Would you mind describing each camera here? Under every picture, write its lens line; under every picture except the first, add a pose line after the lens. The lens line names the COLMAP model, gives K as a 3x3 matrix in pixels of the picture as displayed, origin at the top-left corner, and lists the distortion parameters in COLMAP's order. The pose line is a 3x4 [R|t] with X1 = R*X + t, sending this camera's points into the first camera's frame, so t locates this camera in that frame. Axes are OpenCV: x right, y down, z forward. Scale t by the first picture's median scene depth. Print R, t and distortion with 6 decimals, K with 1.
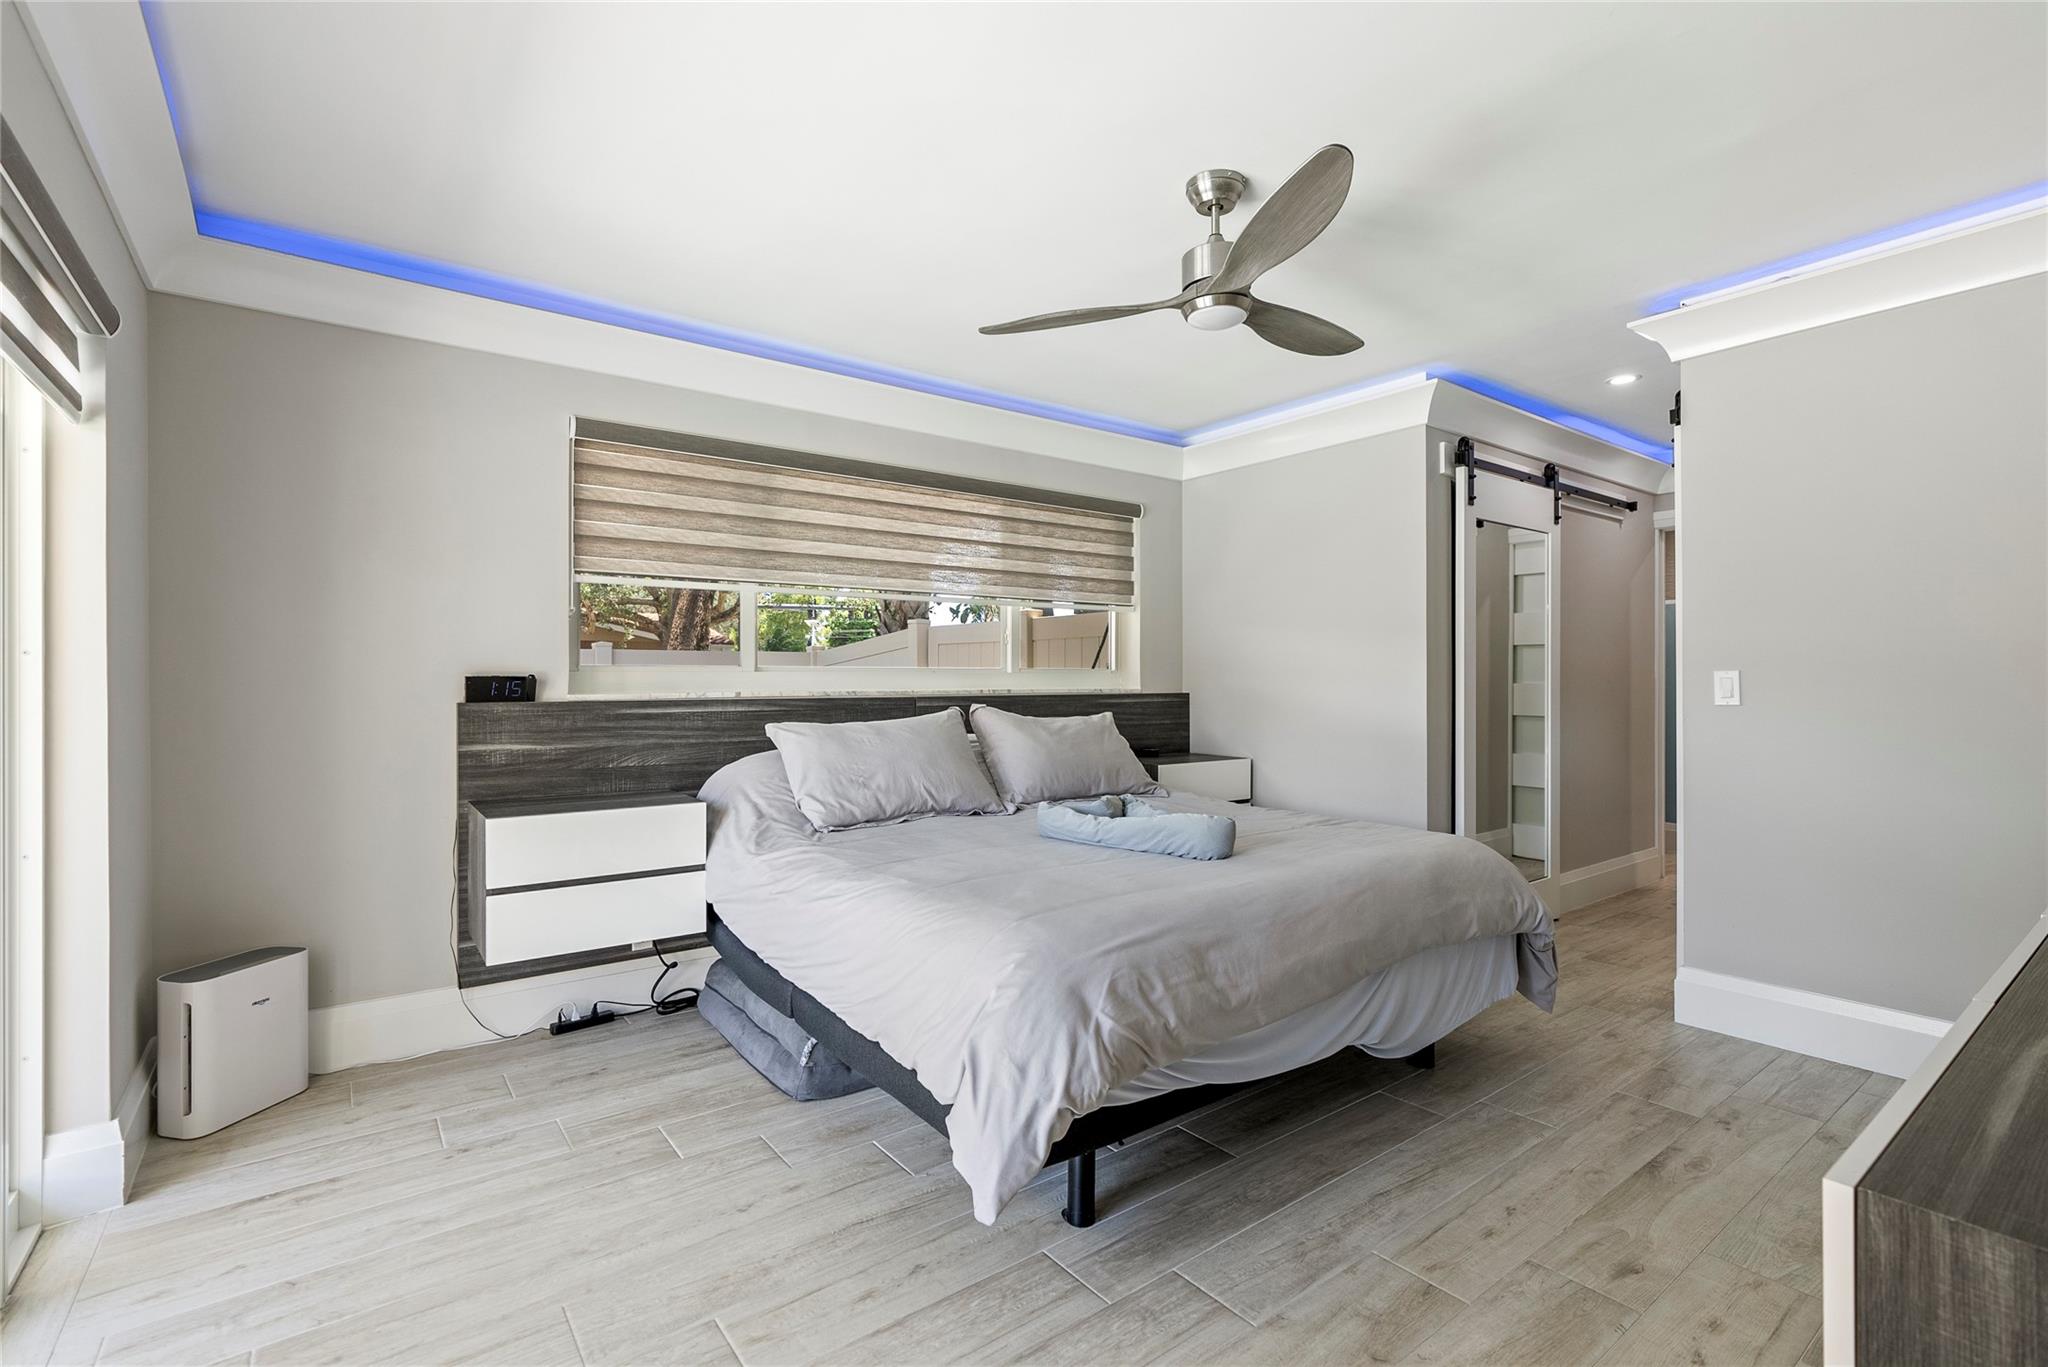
lens RADIAL K [[926.2, 0, 1027.3], [0, 926.2, 674.6], [0, 0, 1]] dist [-0.012049, 0.000778]
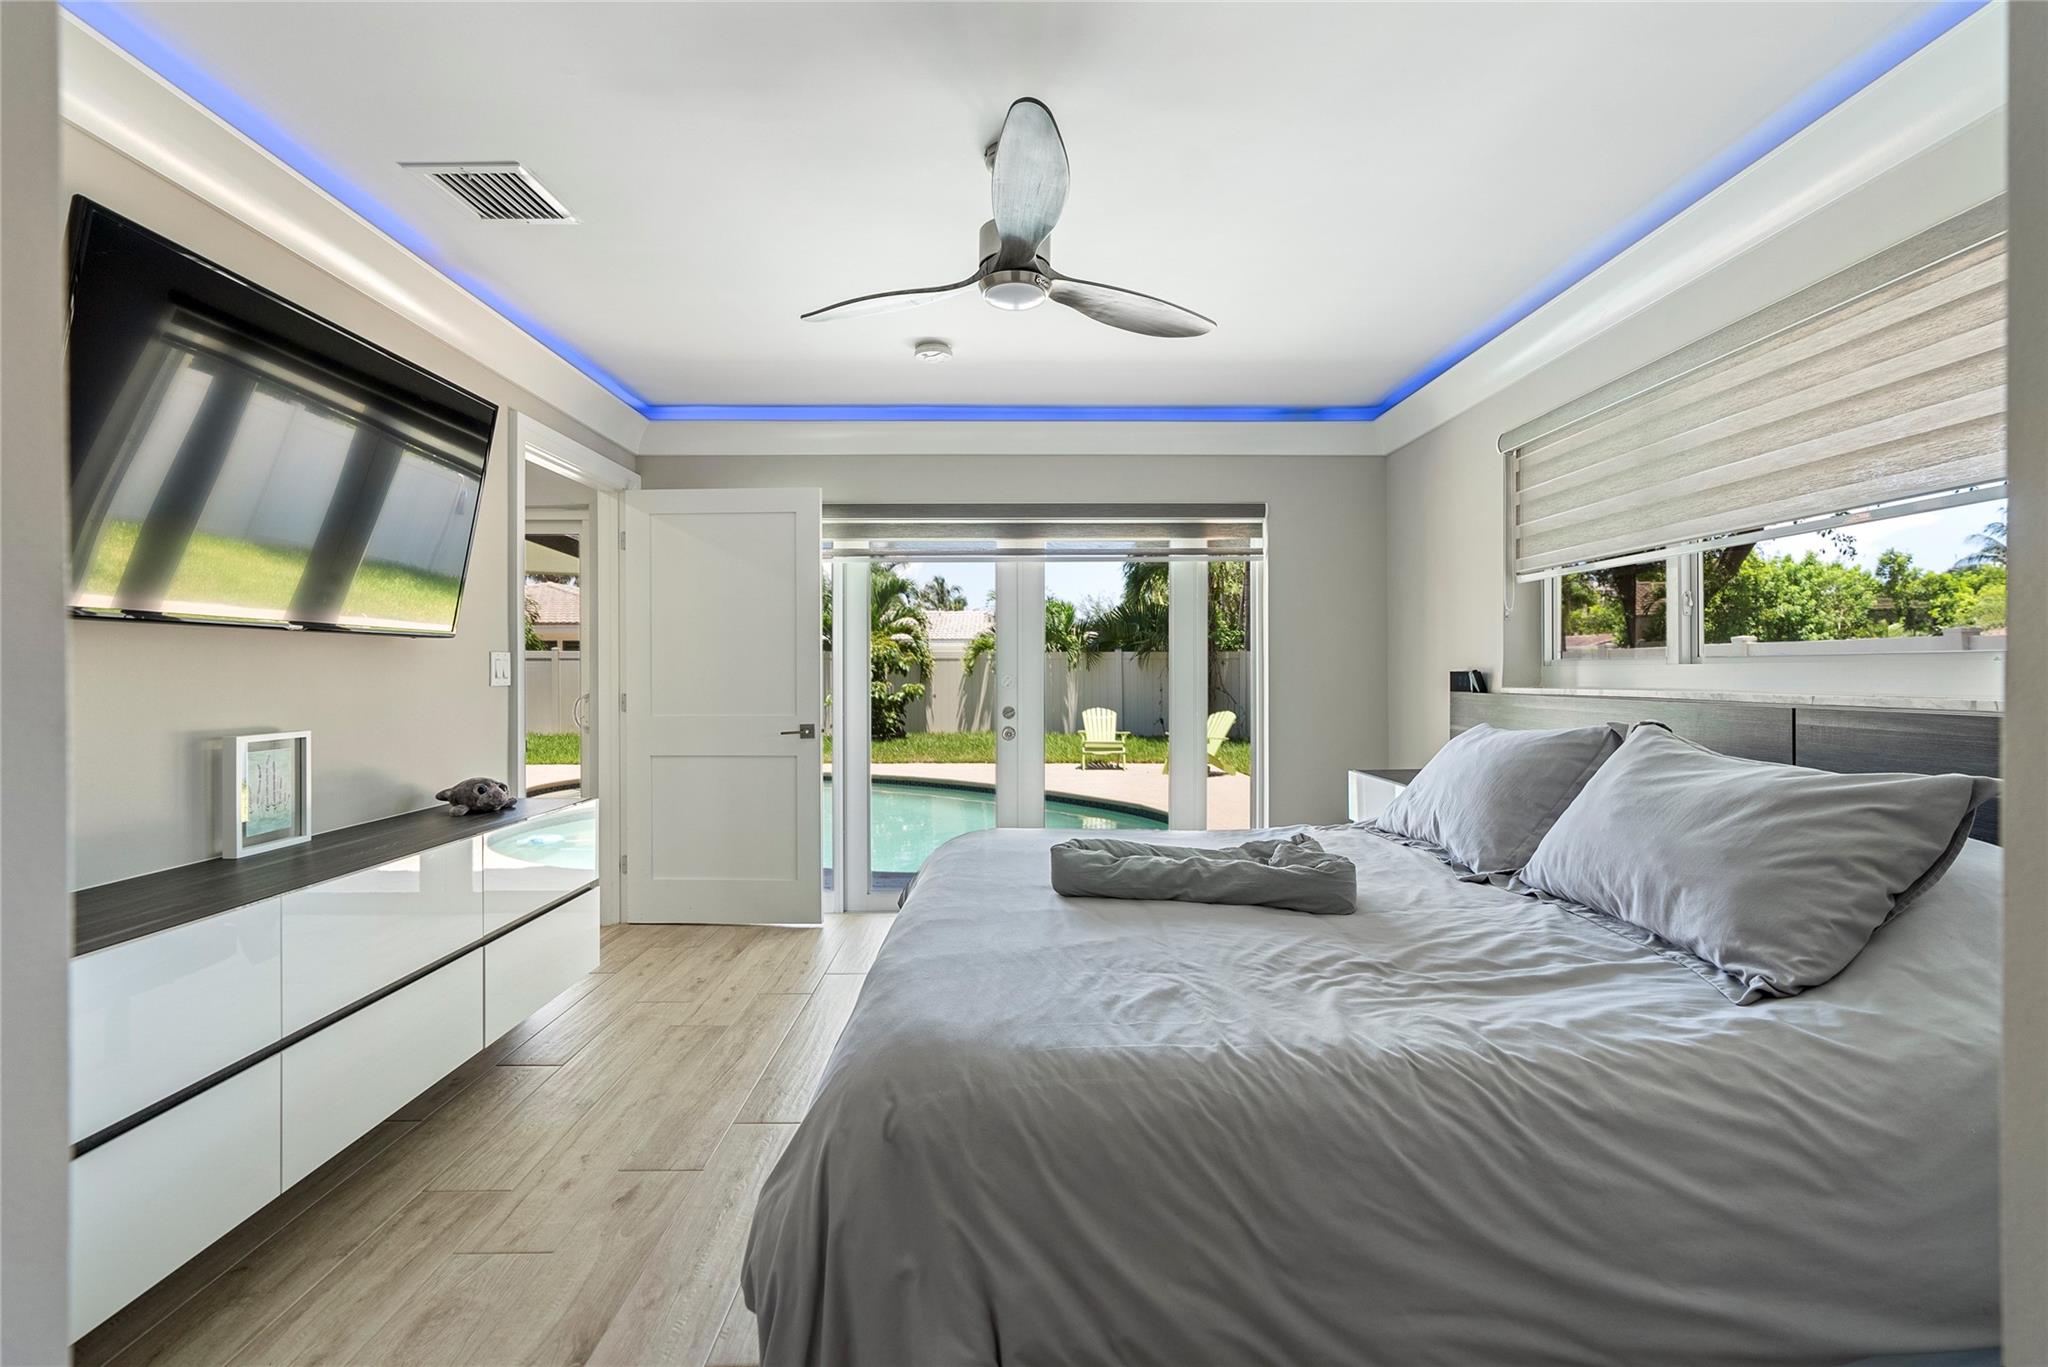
lens RADIAL K [[926.2, 0, 1027.3], [0, 926.2, 674.6], [0, 0, 1]] dist [-0.012049, 0.000778]
pose [[-0.585460, 0.005439, -0.810683, 0.780442], [0.008843, 0.999961, 0.000323, 0.001161], [0.810653, -0.006979, -0.585485, 1.262153]]
